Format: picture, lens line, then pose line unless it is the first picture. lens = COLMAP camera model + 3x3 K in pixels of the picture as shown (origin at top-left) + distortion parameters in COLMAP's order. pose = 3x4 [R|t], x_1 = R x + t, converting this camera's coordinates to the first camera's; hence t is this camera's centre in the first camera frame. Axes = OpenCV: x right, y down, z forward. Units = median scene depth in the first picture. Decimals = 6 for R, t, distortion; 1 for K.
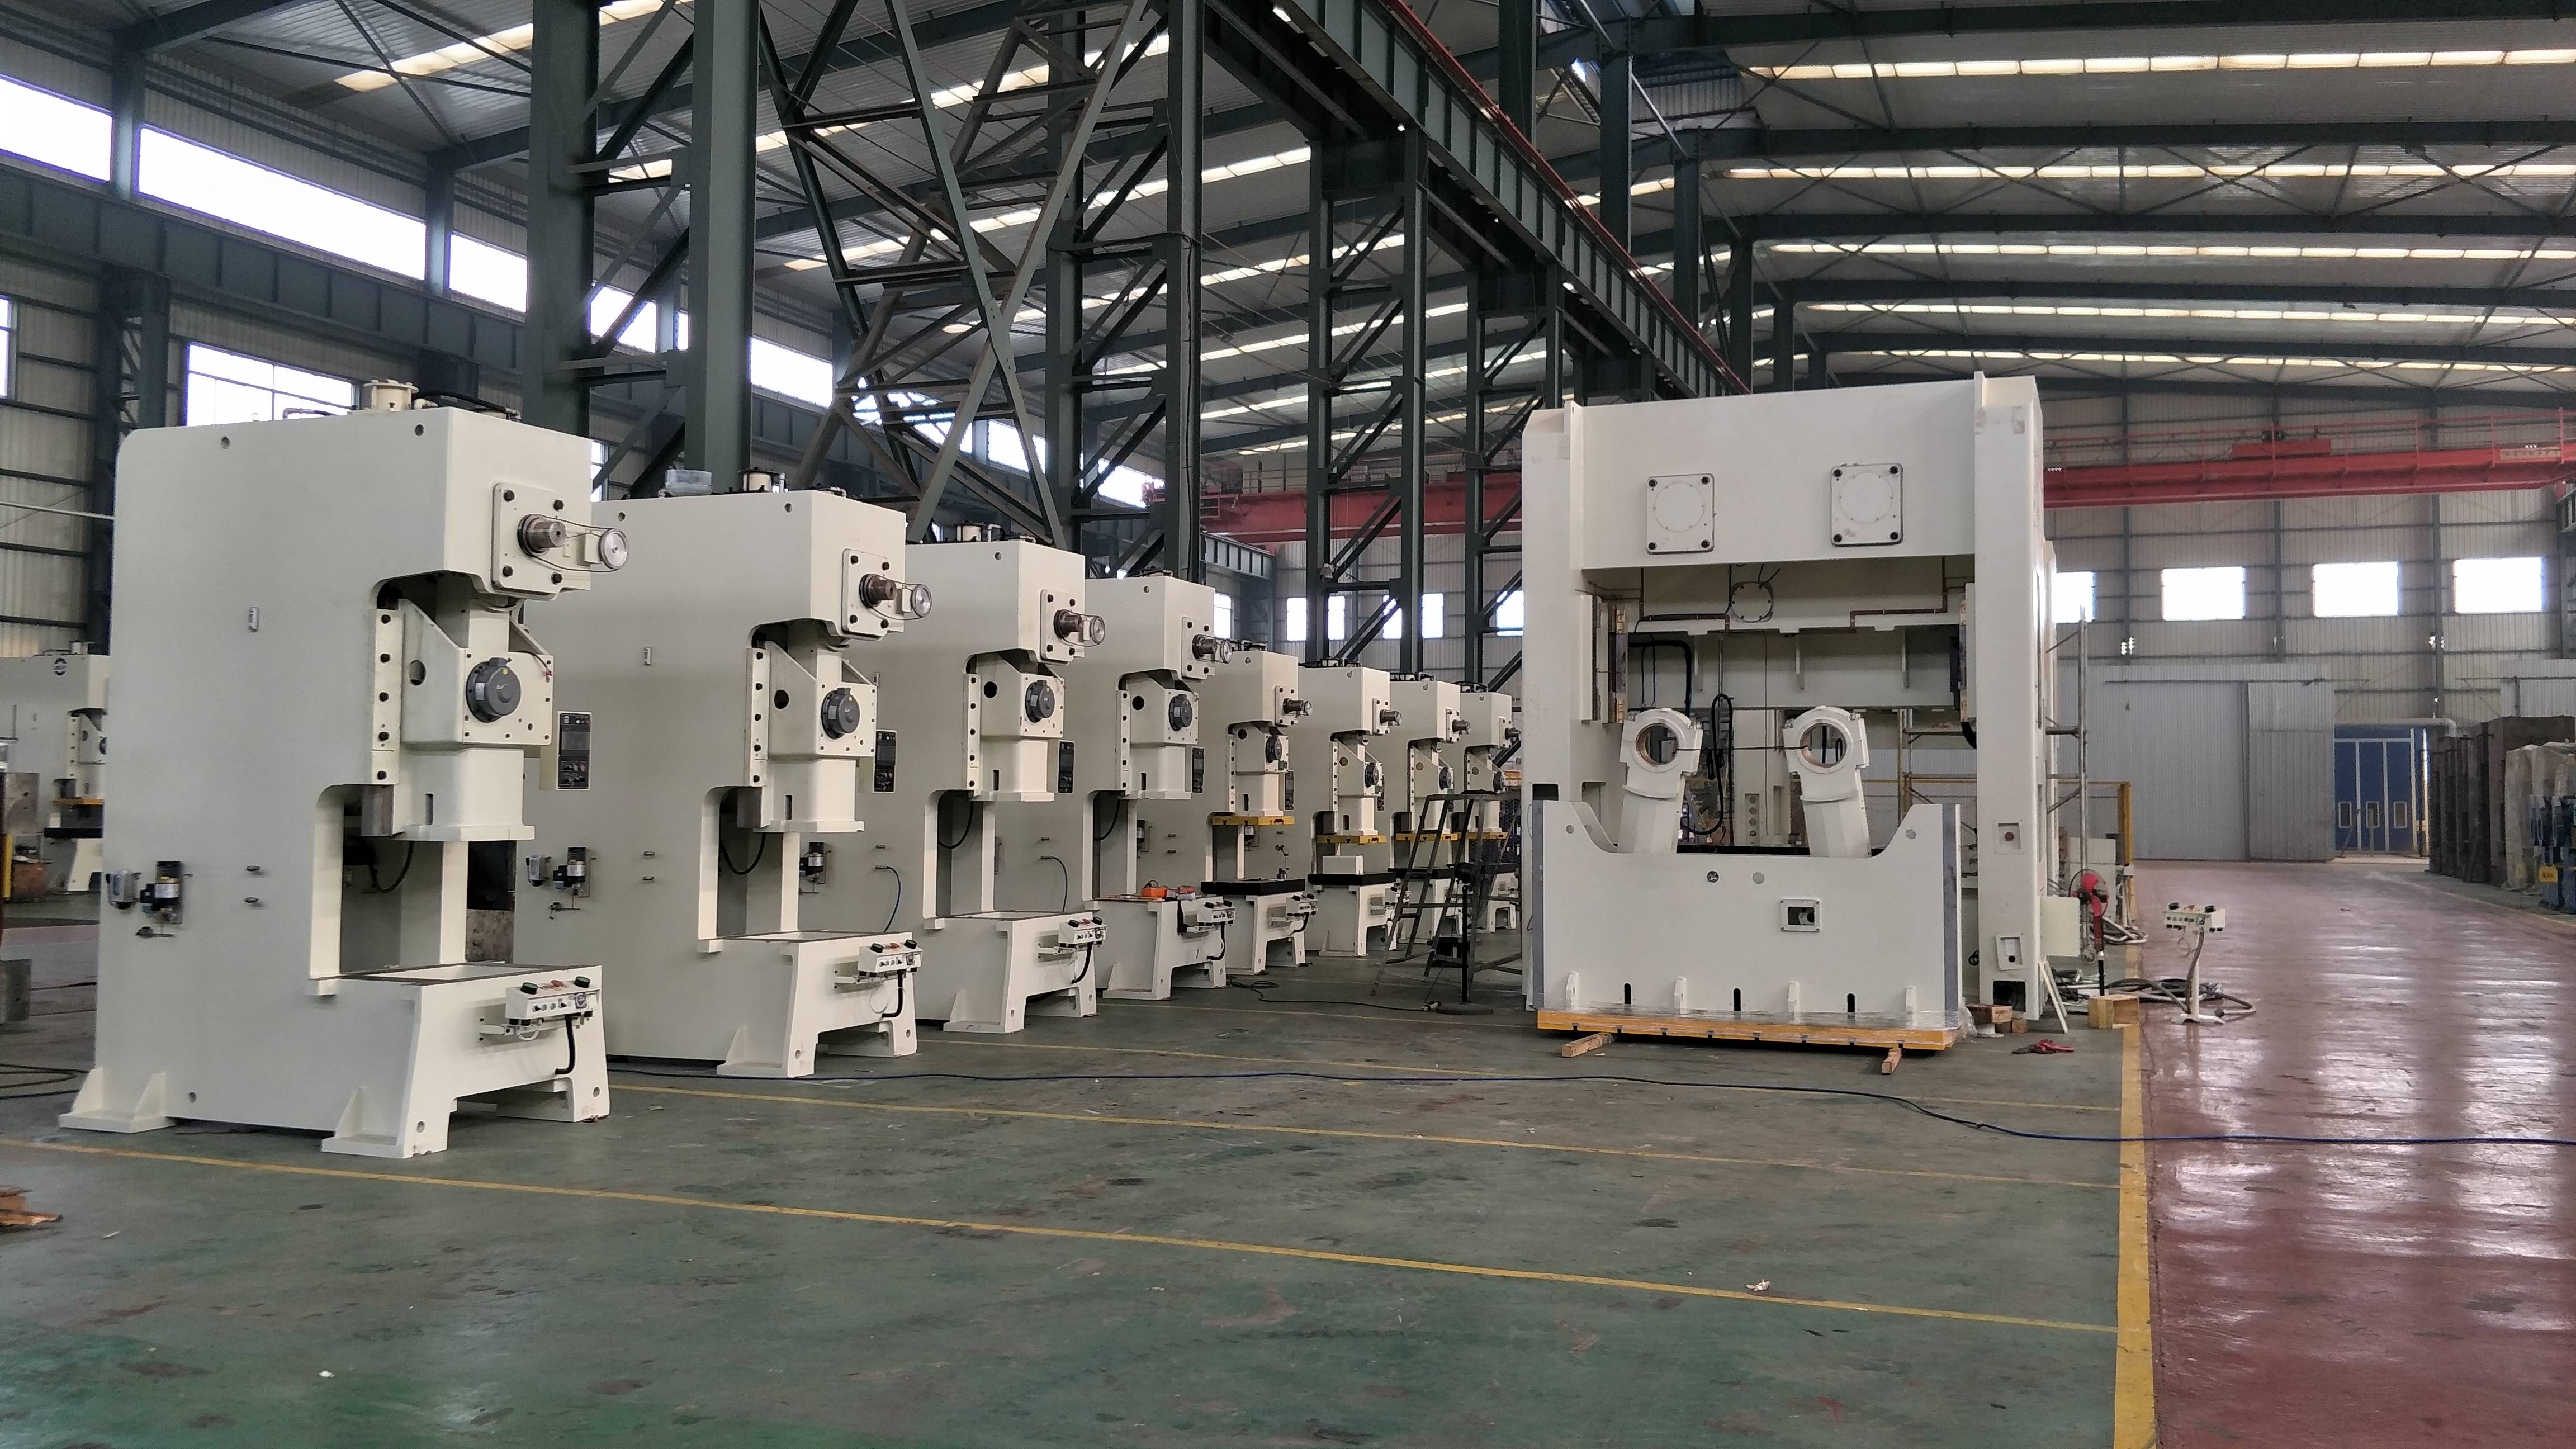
lens RADIAL K [[2117.8, 0, 1251.5], [0, 2117.8, 714.1], [0, 0, 1]] dist [0.077718, -0.143340]
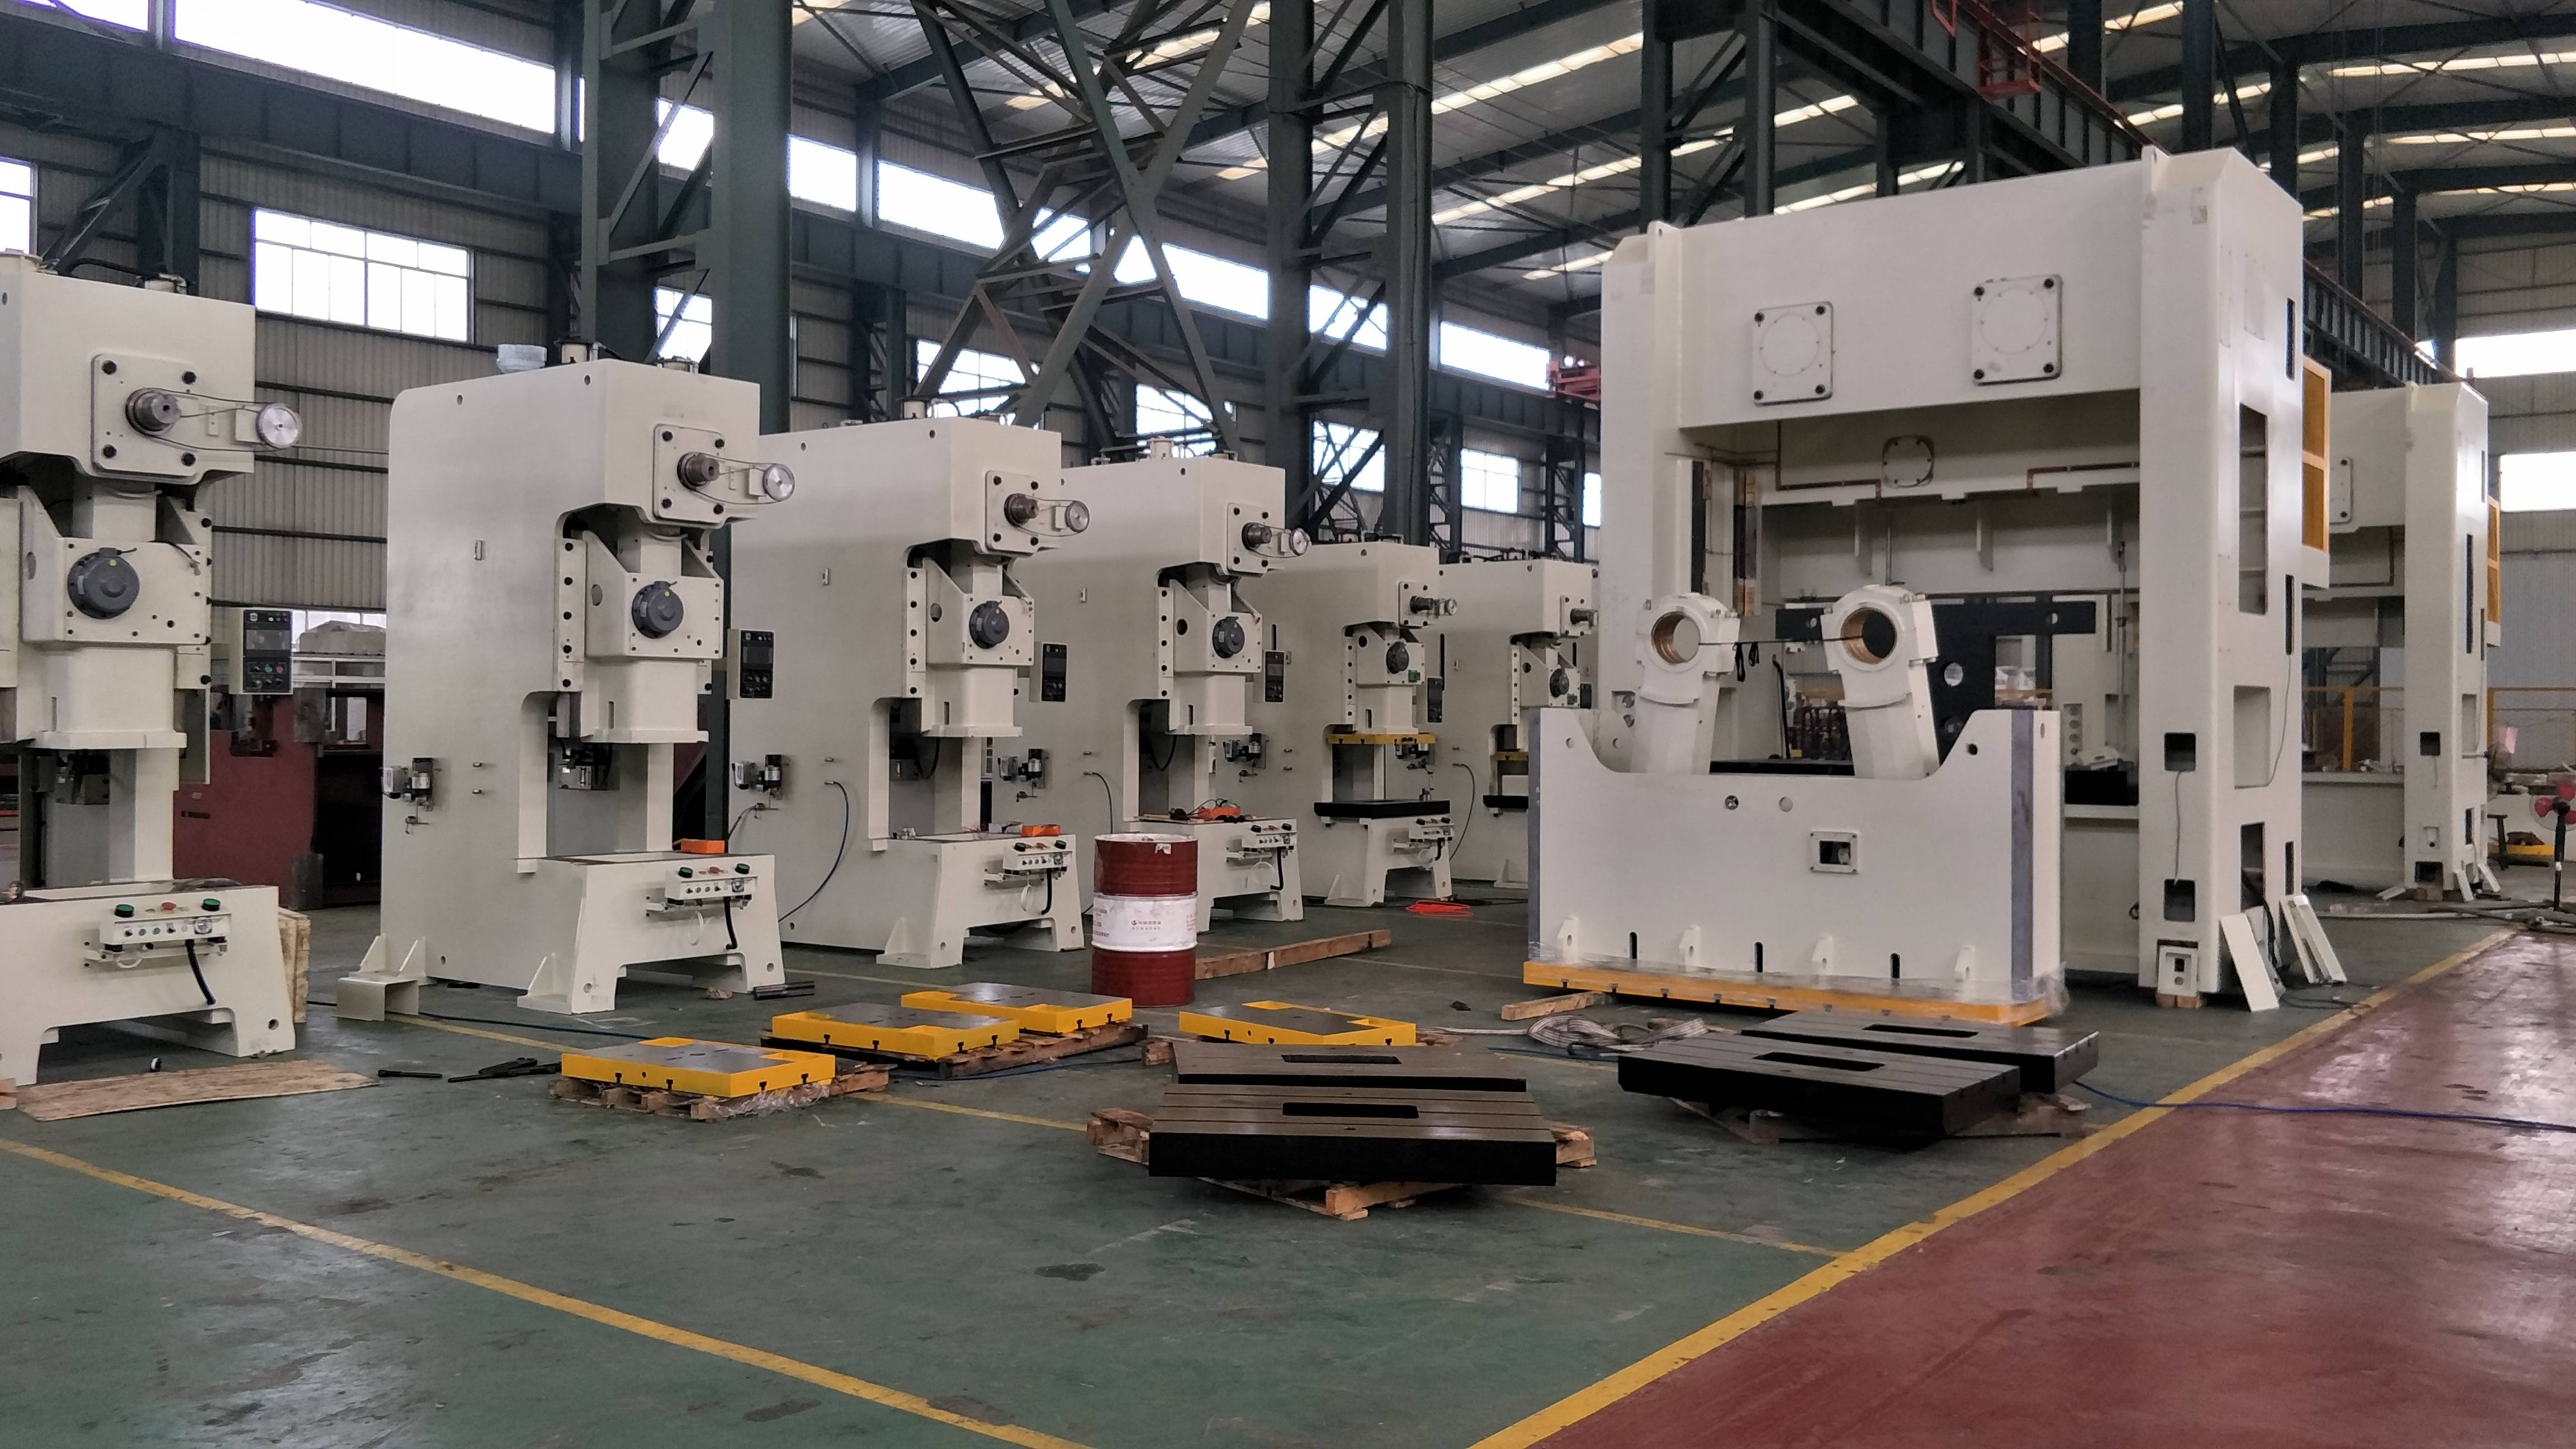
lens RADIAL K [[2117.8, 0, 1251.5], [0, 2117.8, 714.1], [0, 0, 1]] dist [0.077718, -0.143340]
pose [[0.962052, -0.001268, -0.272864, 0.221818], [0.011886, 0.999235, 0.037263, 0.009833], [0.272608, -0.039093, 0.961331, 0.156866]]
